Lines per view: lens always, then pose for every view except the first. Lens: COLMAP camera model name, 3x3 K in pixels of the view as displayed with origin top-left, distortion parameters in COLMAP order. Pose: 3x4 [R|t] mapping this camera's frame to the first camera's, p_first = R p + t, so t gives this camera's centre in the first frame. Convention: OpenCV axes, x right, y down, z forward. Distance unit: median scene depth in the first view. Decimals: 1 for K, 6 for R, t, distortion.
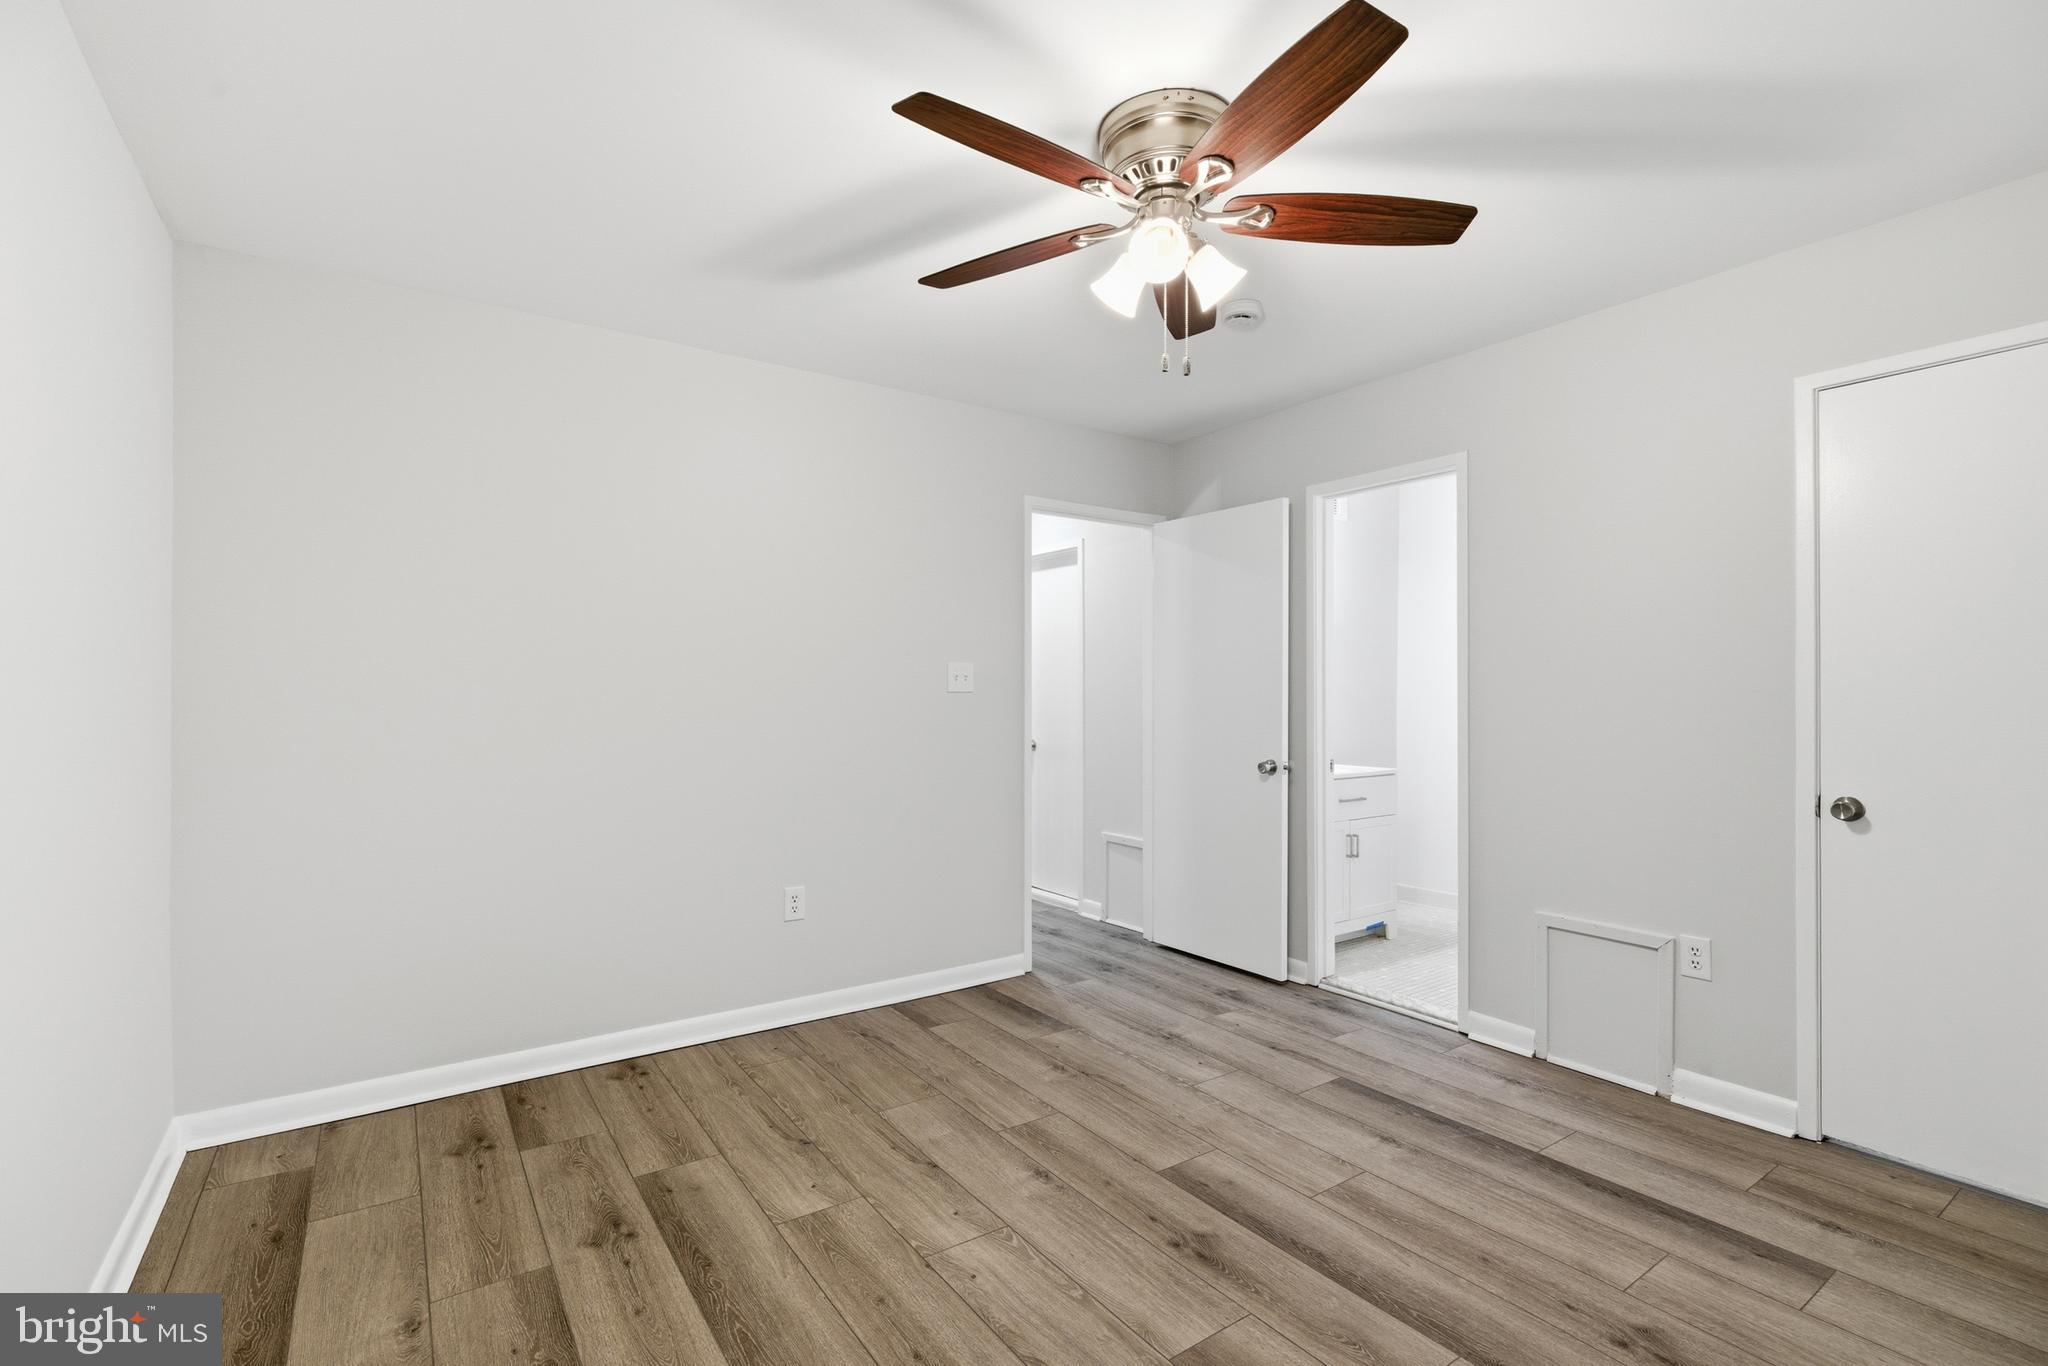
lens RADIAL K [[922.1, 0, 1024.0], [0, 922.1, 683.0], [0, 0, 1]] dist [-0.007954, 0.000067]
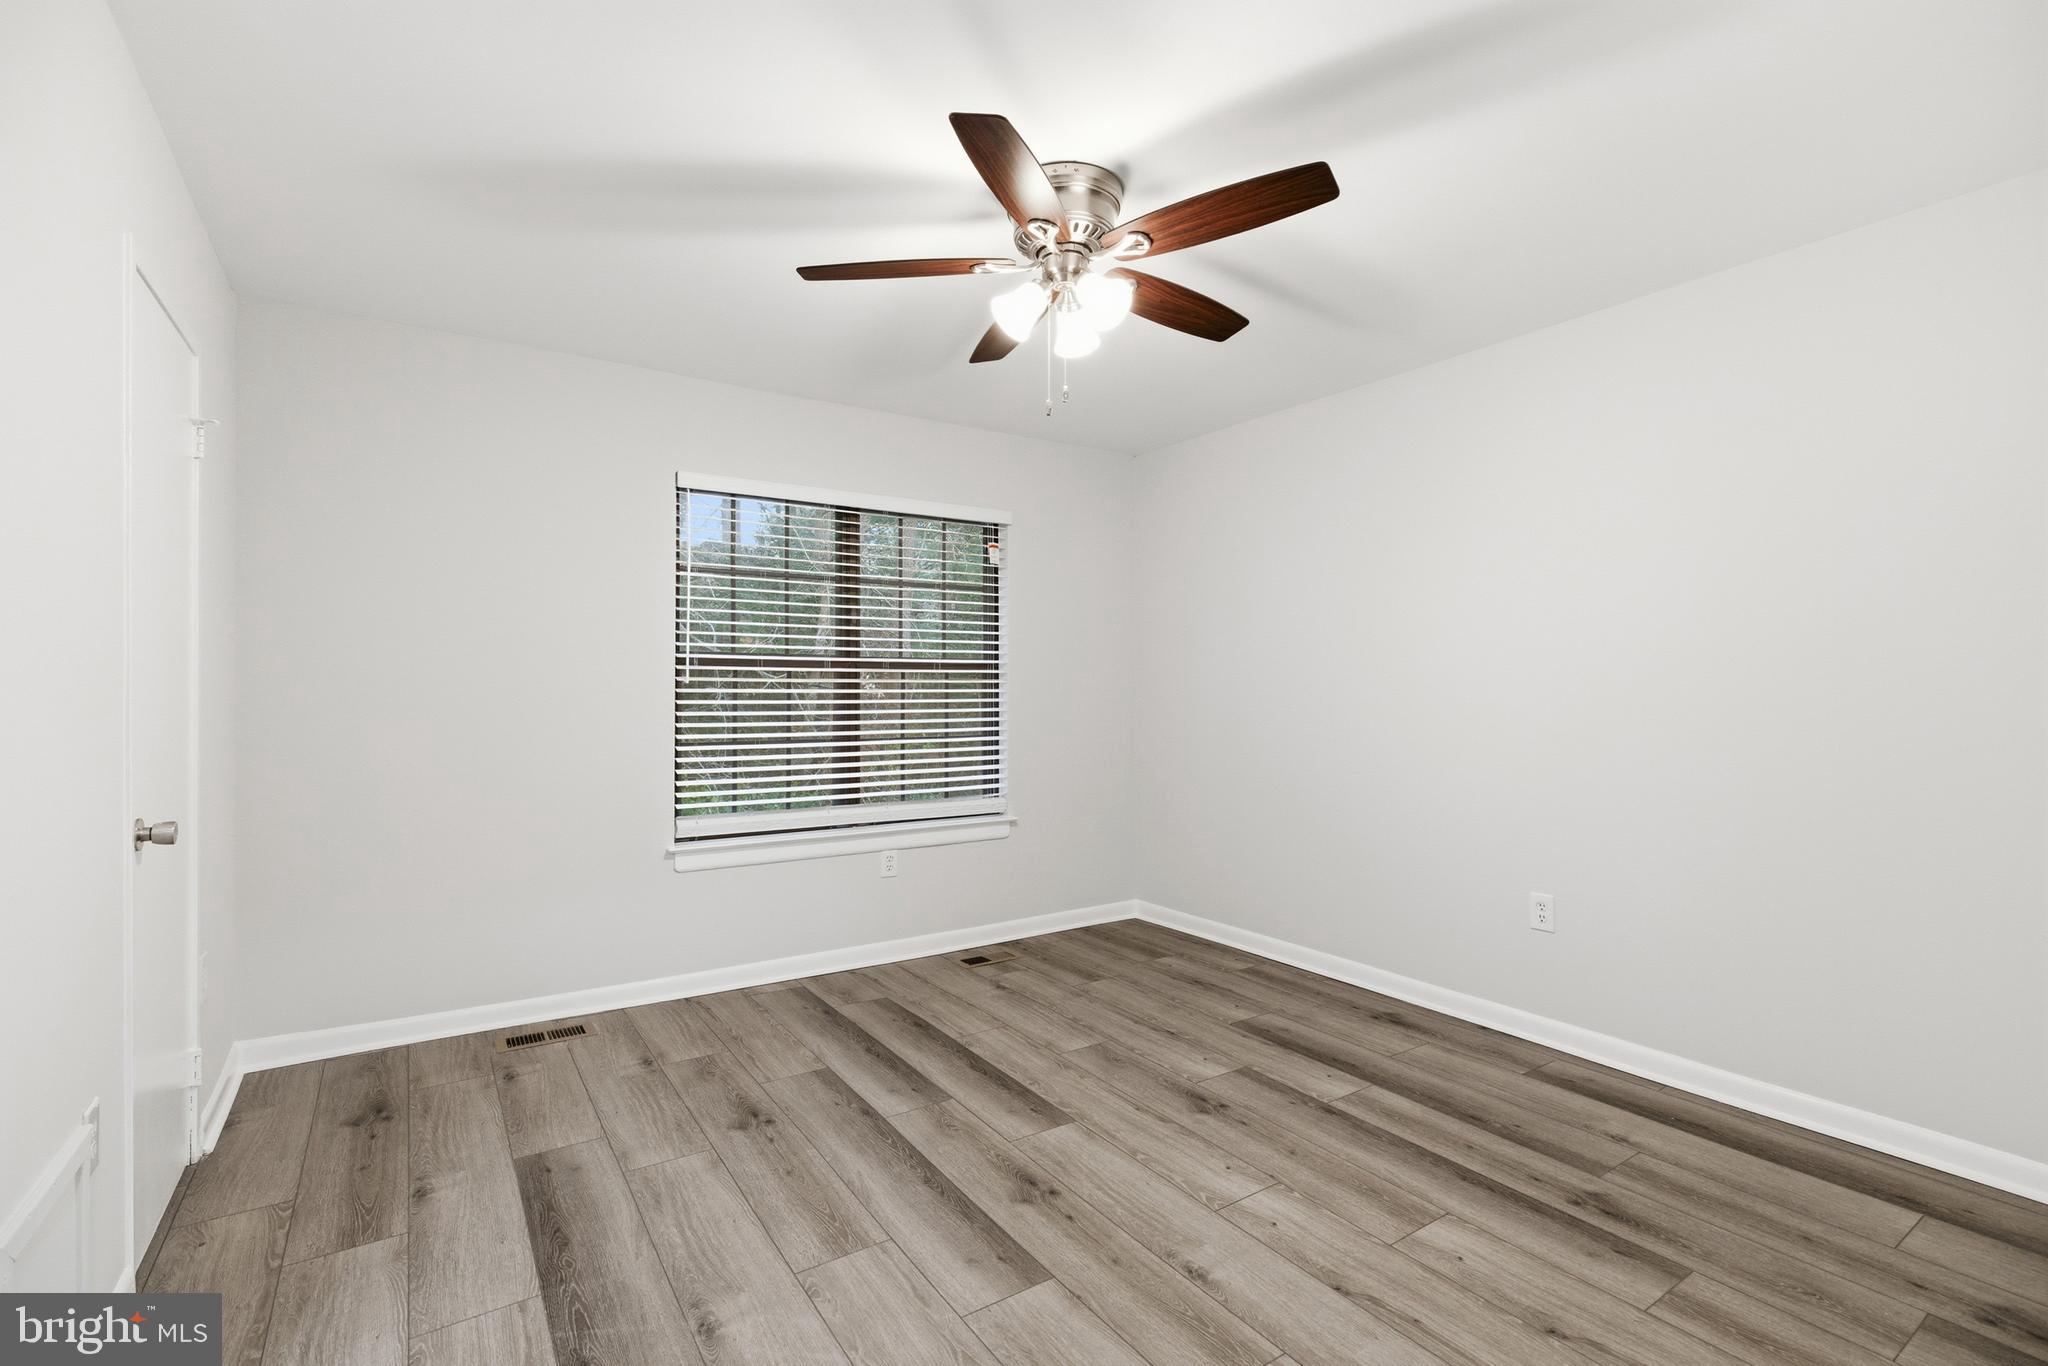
lens RADIAL K [[922.1, 0, 1024.0], [0, 922.1, 683.0], [0, 0, 1]] dist [-0.007954, 0.000067]
pose [[-0.999895, 0.001893, 0.014400, 0.178328], [0.001687, 0.999896, -0.014349, 0.027214], [-0.014426, -0.014324, -0.999793, 2.043863]]
